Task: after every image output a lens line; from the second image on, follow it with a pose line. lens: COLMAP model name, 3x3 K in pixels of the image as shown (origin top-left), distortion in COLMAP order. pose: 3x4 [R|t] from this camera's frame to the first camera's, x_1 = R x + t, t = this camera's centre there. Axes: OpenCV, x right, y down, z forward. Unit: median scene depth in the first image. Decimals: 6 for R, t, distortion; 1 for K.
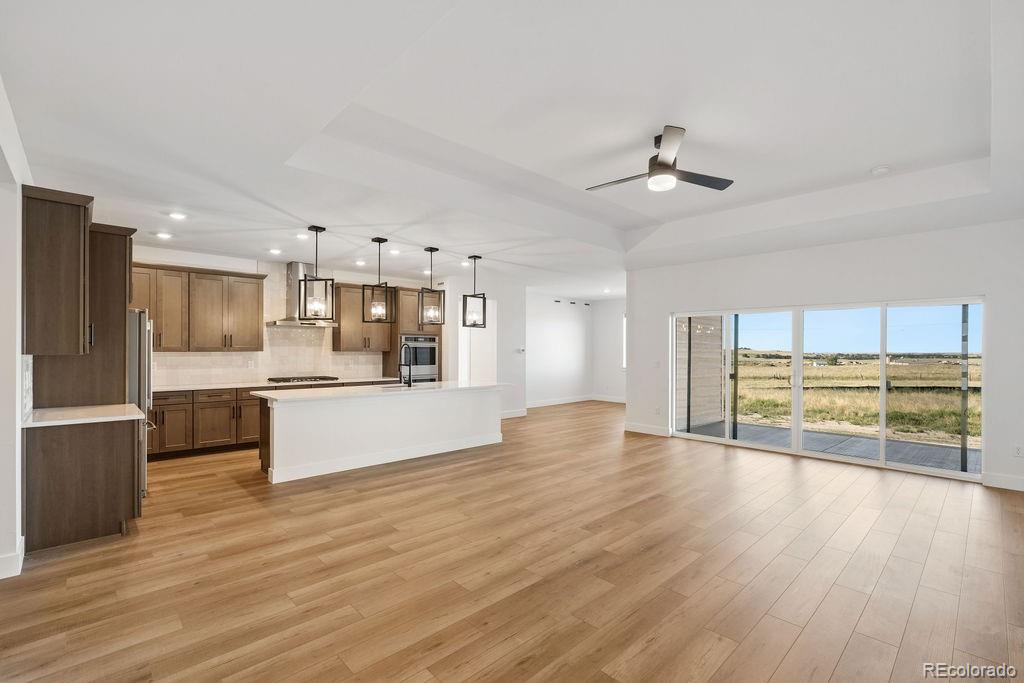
lens RADIAL K [[458.5, 0, 513.1], [0, 458.5, 351.9], [0, 0, 1]] dist [-0.009901, 0.000644]
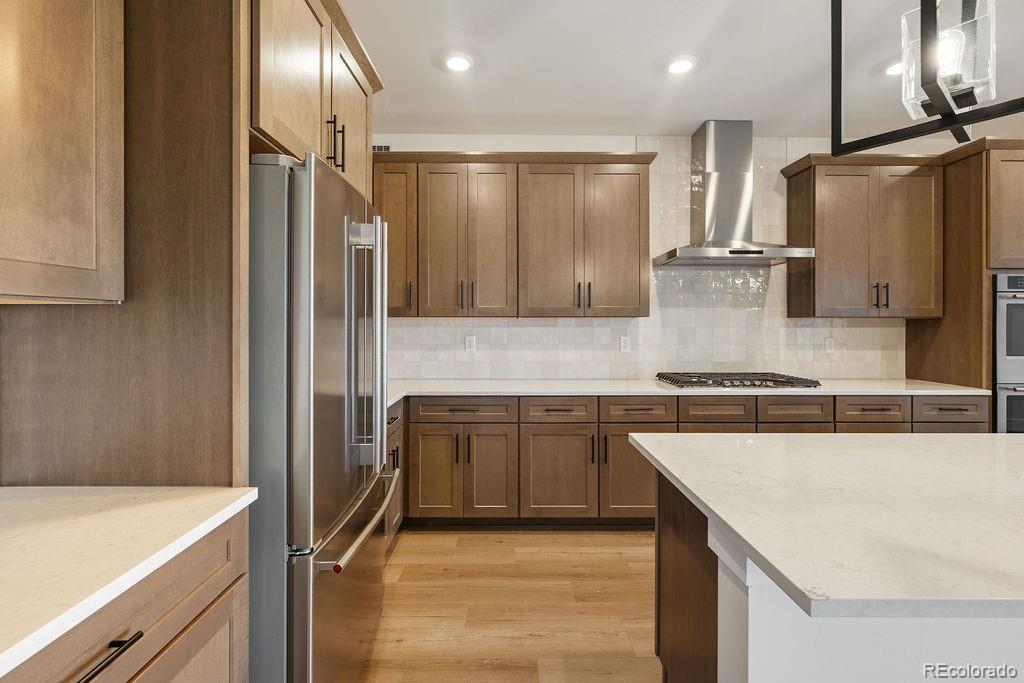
lens RADIAL K [[458.5, 0, 511.2], [0, 458.5, 323.8], [0, 0, 1]] dist [-0.009901, 0.000644]
pose [[0.731334, -0.003889, -0.682009, -0.352656], [-0.003057, 0.999955, -0.008981, 0.011175], [0.682013, 0.008653, 0.731289, 0.598002]]
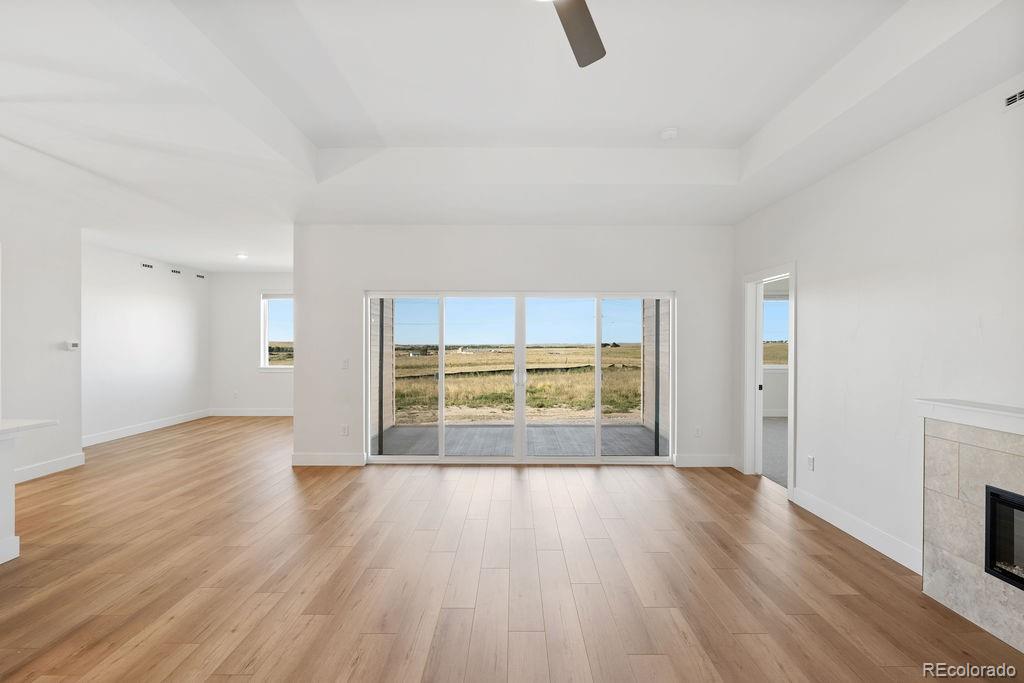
lens RADIAL K [[458.5, 0, 514.0], [0, 458.5, 340.2], [0, 0, 1]] dist [-0.009901, 0.000644]
pose [[0.690610, 0.000026, 0.723227, -0.012360], [0.007357, 0.999948, -0.007061, -0.002664], [-0.723190, 0.010198, 0.690574, 0.396128]]
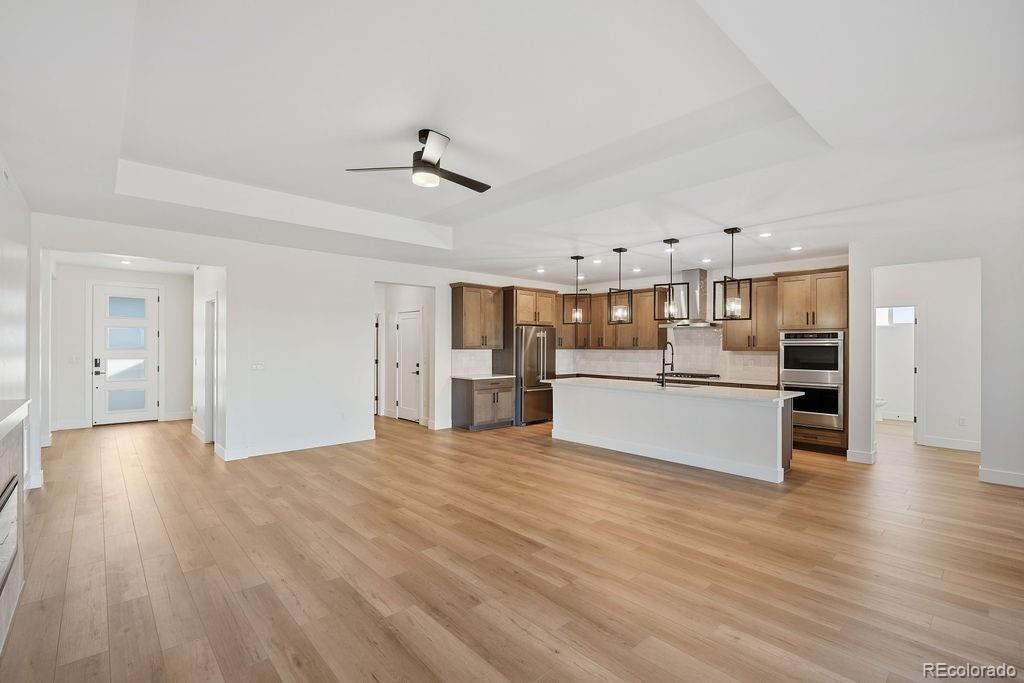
lens RADIAL K [[458.5, 0, 511.6], [0, 458.5, 346.7], [0, 0, 1]] dist [-0.009901, 0.000644]
pose [[-0.018481, -0.002478, -0.999826, 0.736501], [-0.010512, 0.999942, -0.002284, -0.003072], [0.999774, 0.010468, -0.018506, 0.673863]]
